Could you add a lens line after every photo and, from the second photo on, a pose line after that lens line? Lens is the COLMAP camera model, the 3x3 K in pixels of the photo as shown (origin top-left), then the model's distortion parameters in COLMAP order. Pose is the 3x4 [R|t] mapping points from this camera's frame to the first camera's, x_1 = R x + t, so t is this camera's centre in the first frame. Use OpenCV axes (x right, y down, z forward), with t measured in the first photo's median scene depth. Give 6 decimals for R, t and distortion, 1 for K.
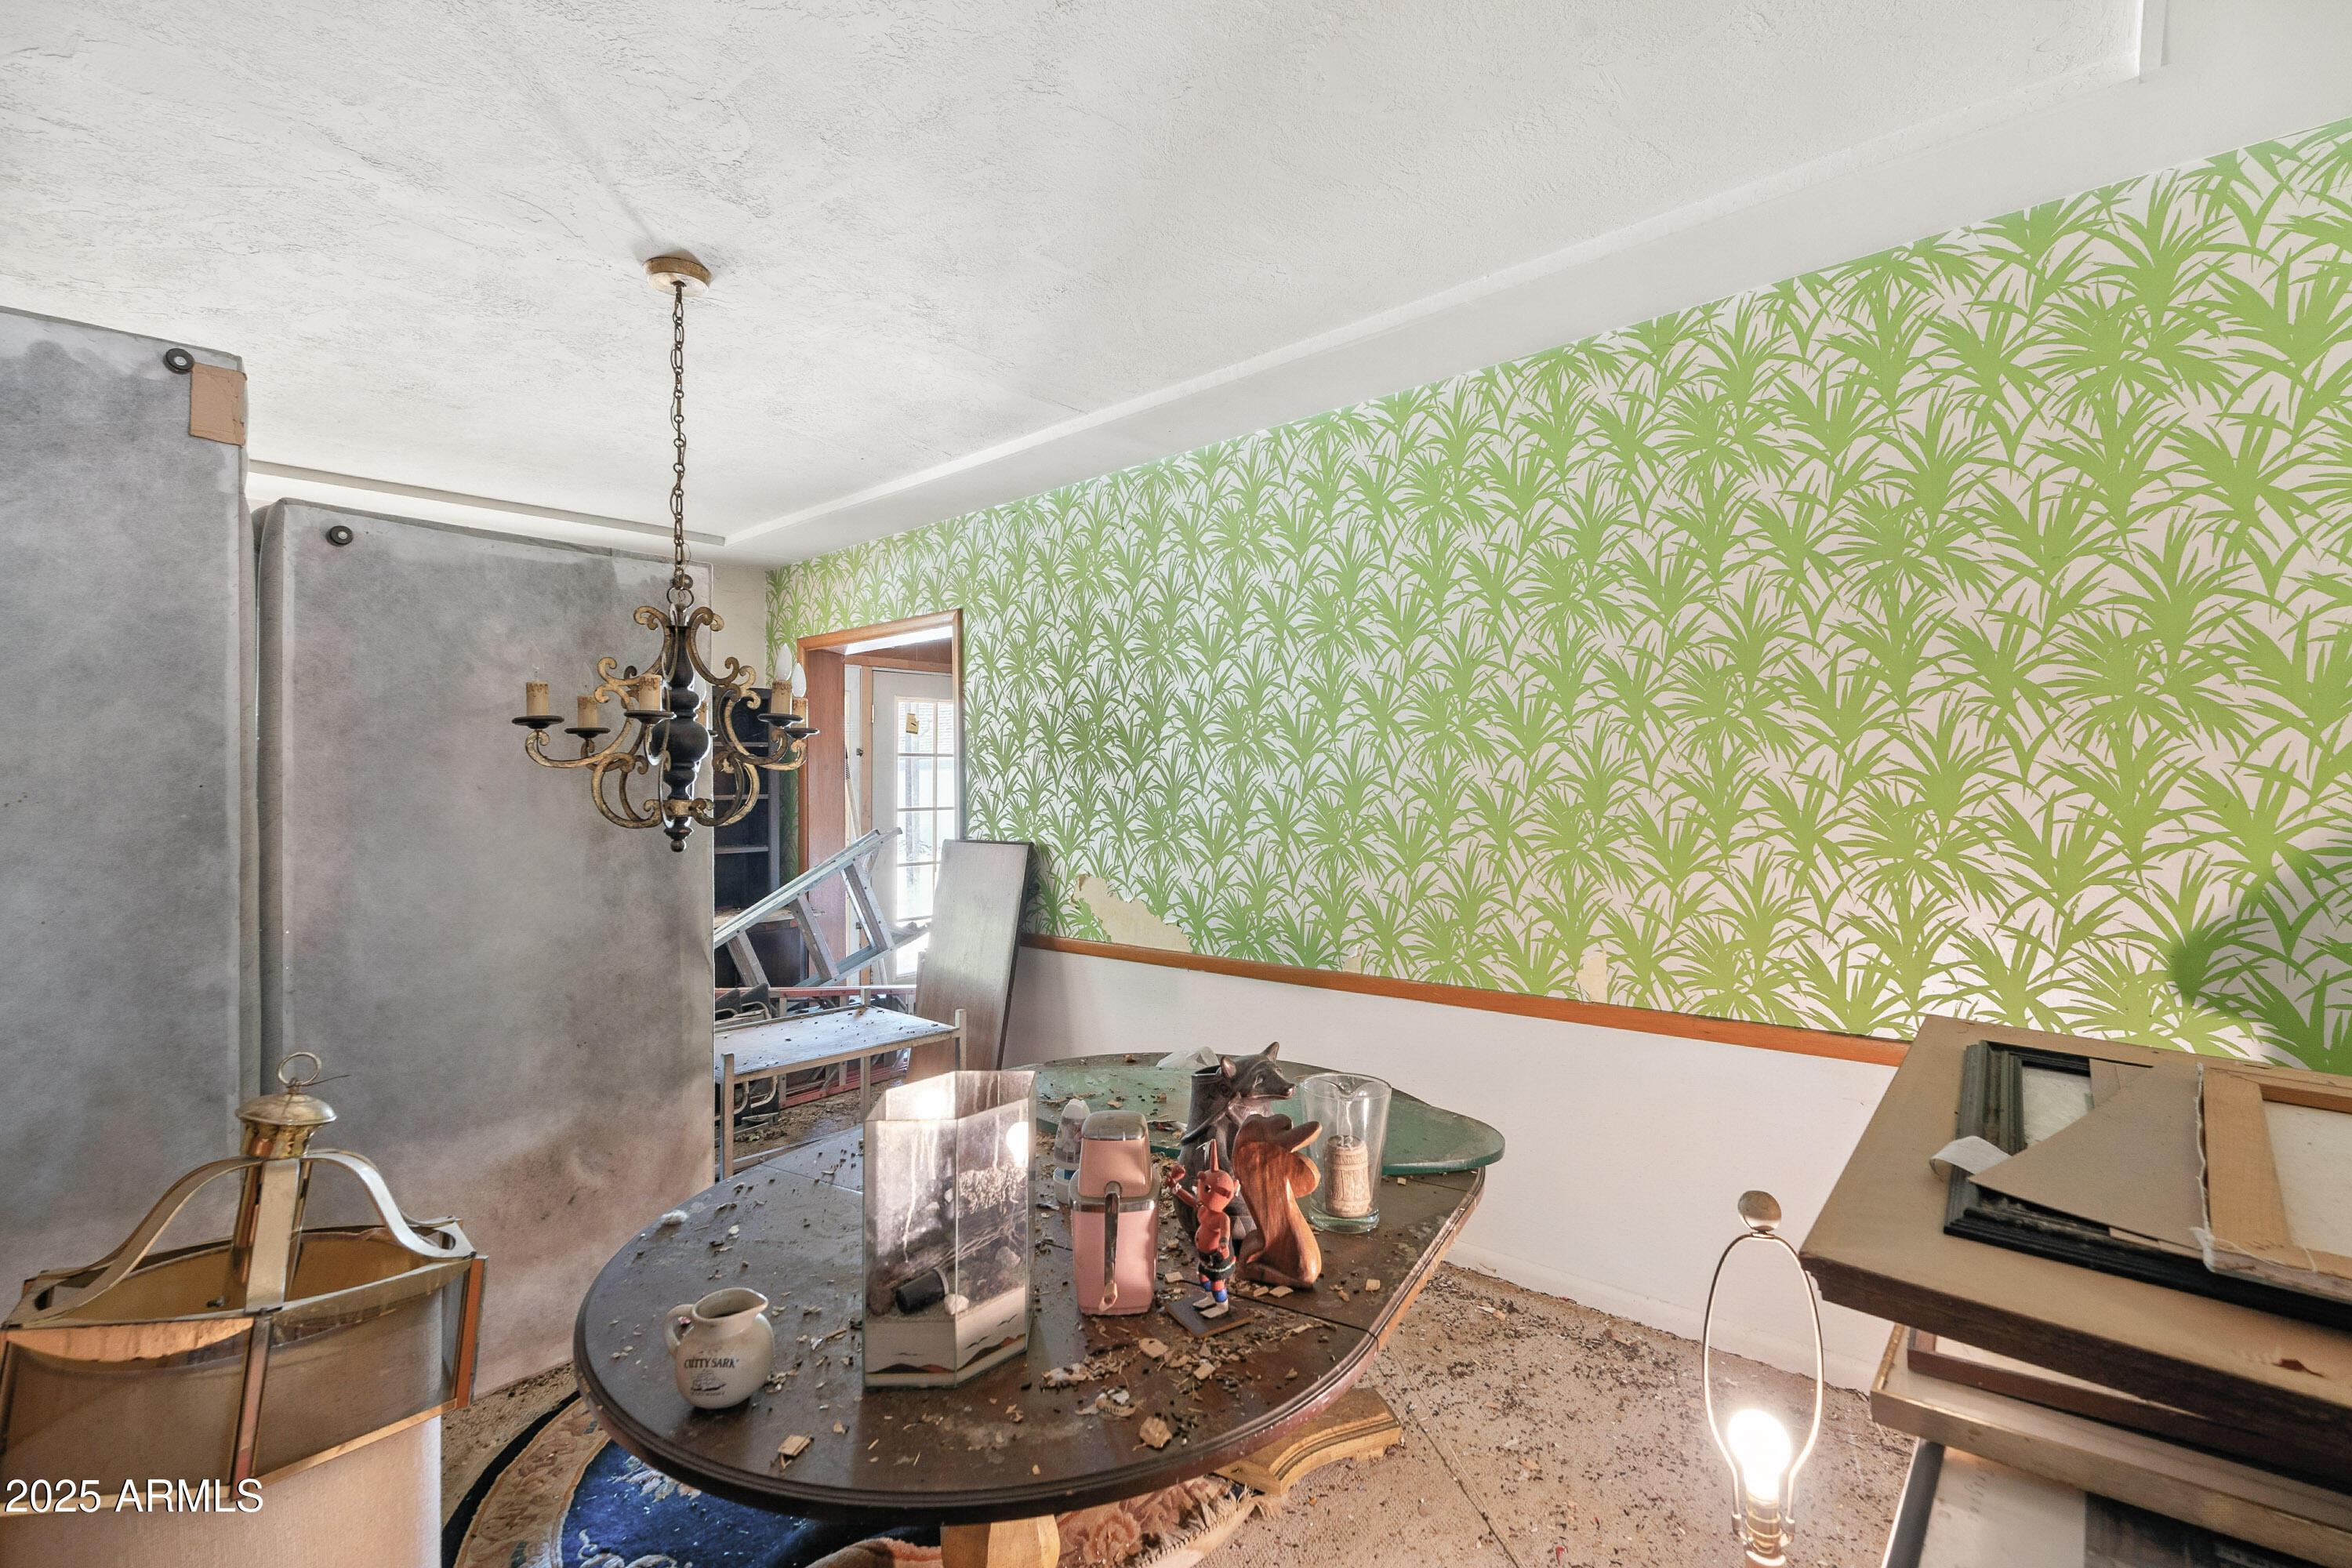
lens RADIAL K [[1010.1, 0, 1174.1], [0, 1010.1, 771.8], [0, 0, 1]] dist [-0.001075, -0.000107]
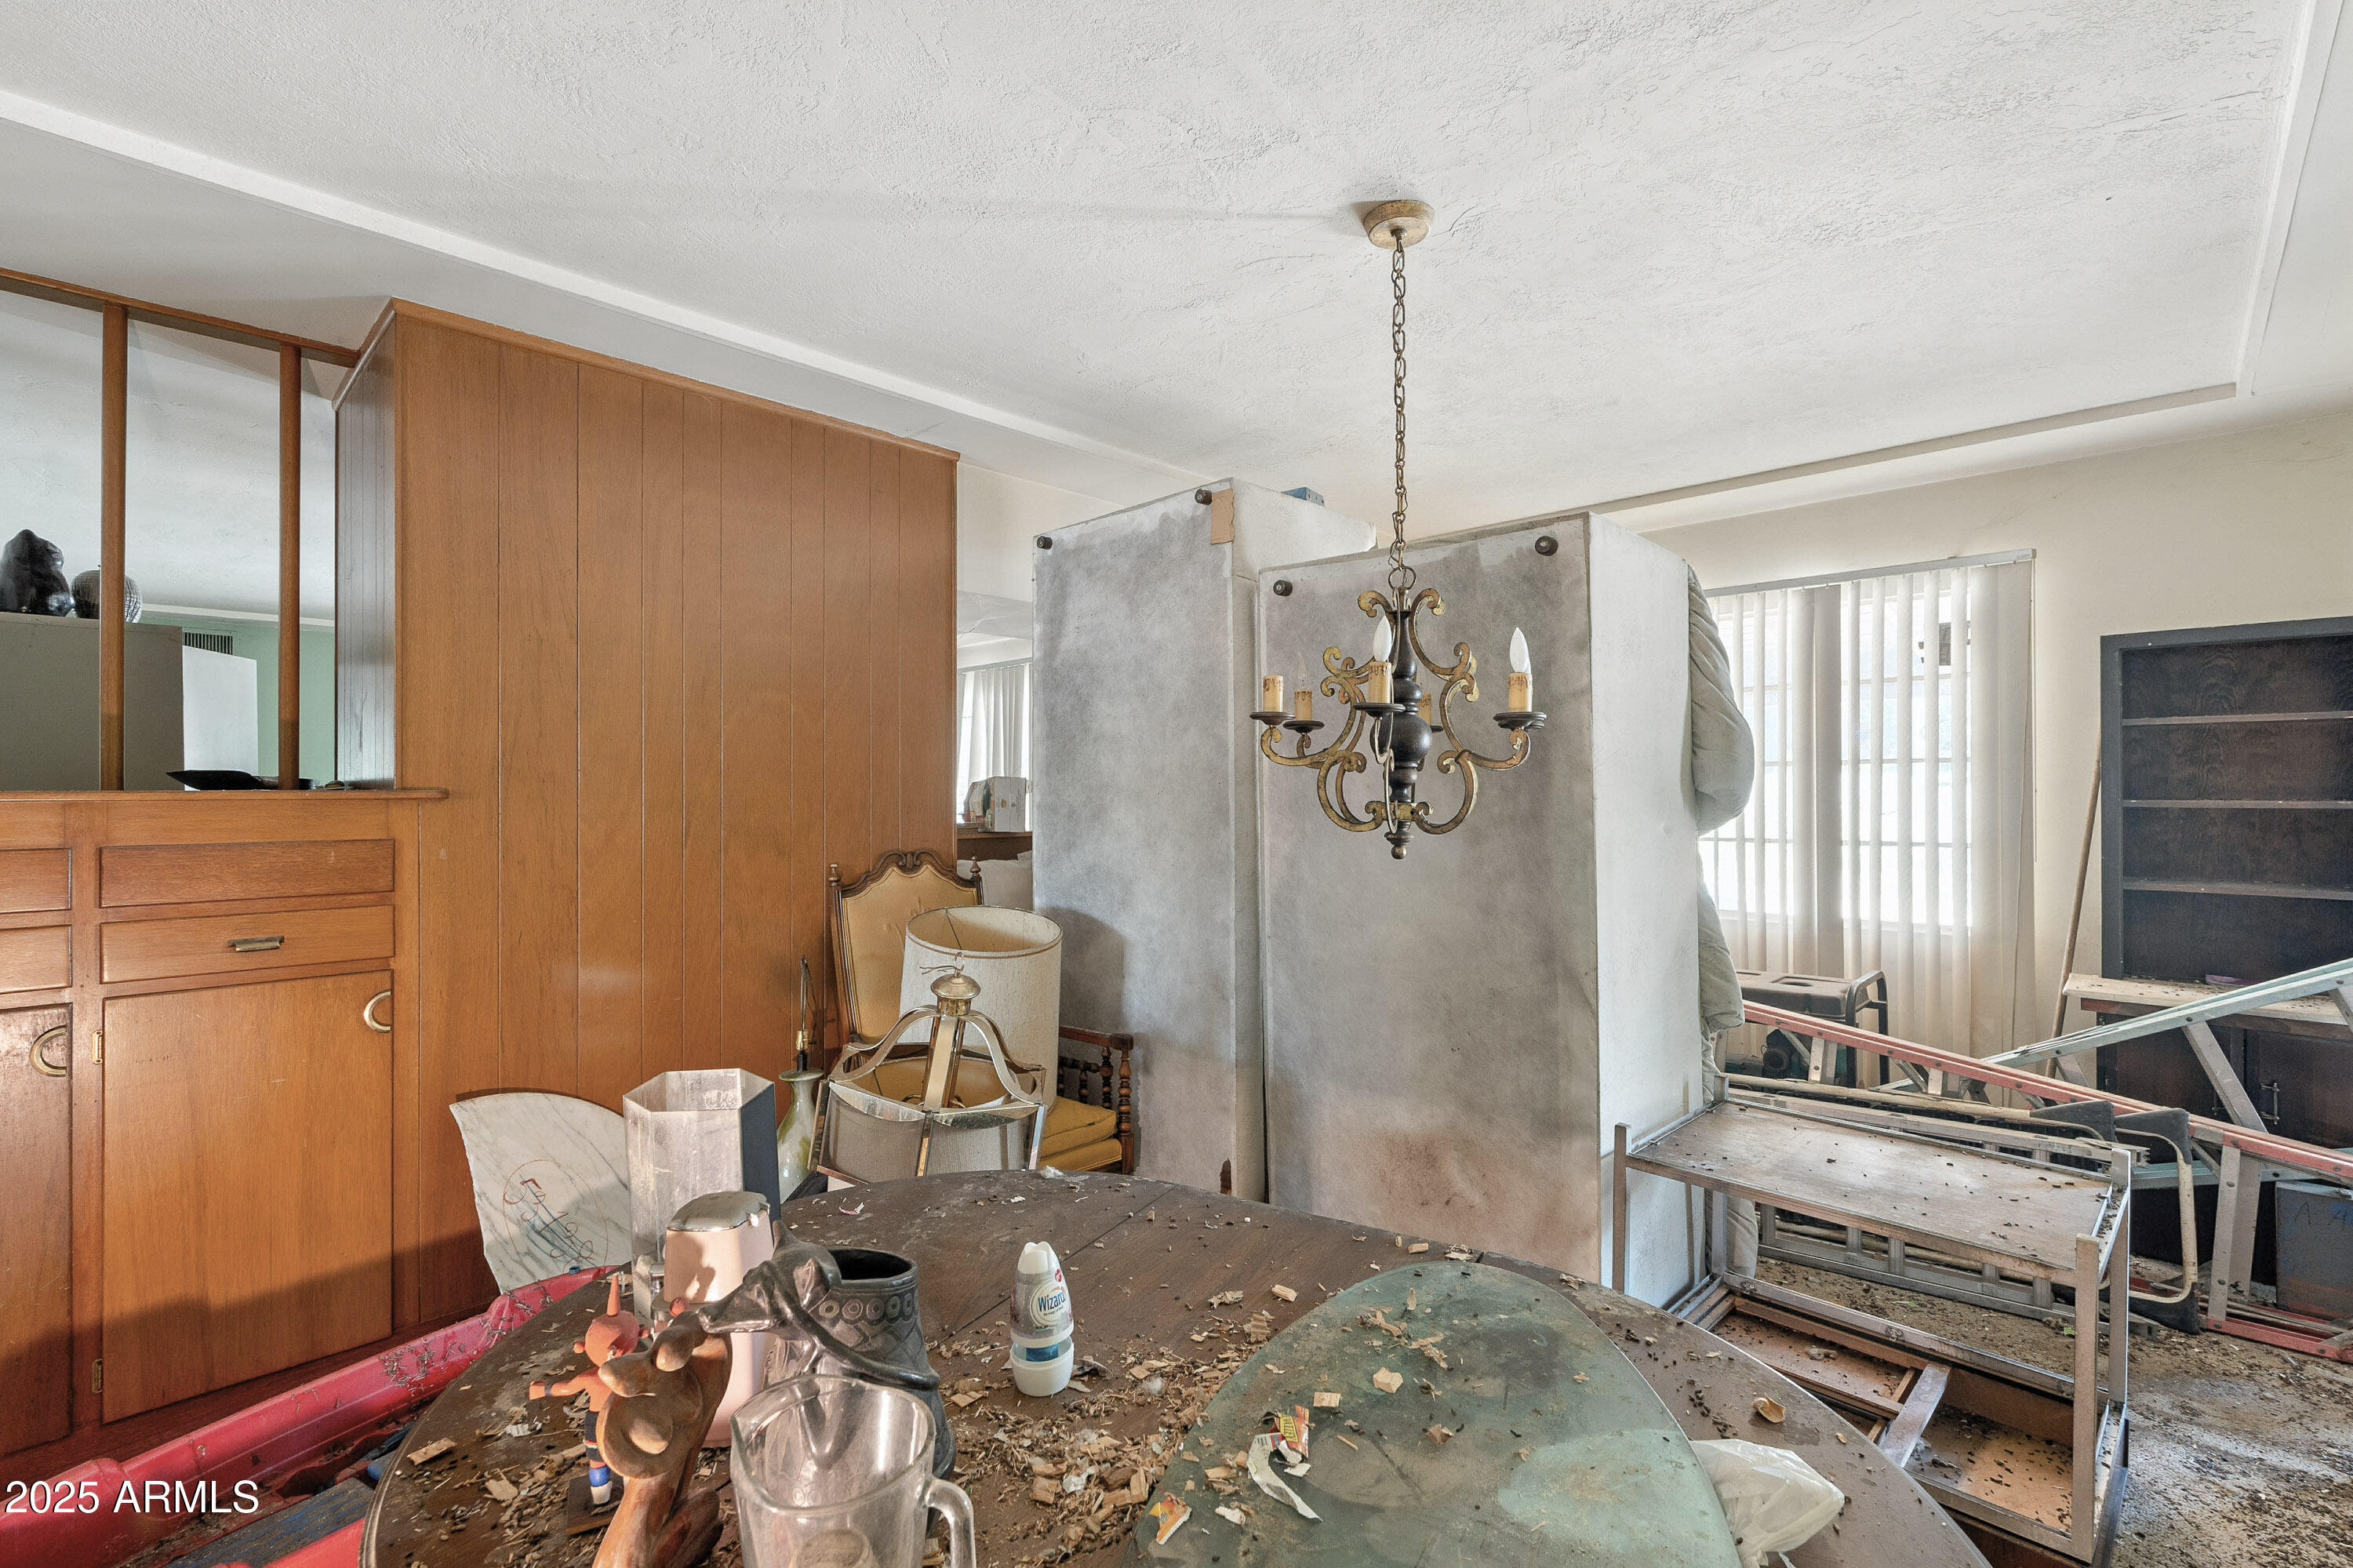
lens RADIAL K [[1025.5, 0, 1172.0], [0, 1025.5, 796.4], [0, 0, 1]] dist [-0.002610, -0.000175]
pose [[-0.024437, 0.022871, -0.999440, 0.449619], [0.010860, 0.999685, 0.022611, -0.000886], [0.999642, -0.010301, -0.024678, 0.830879]]
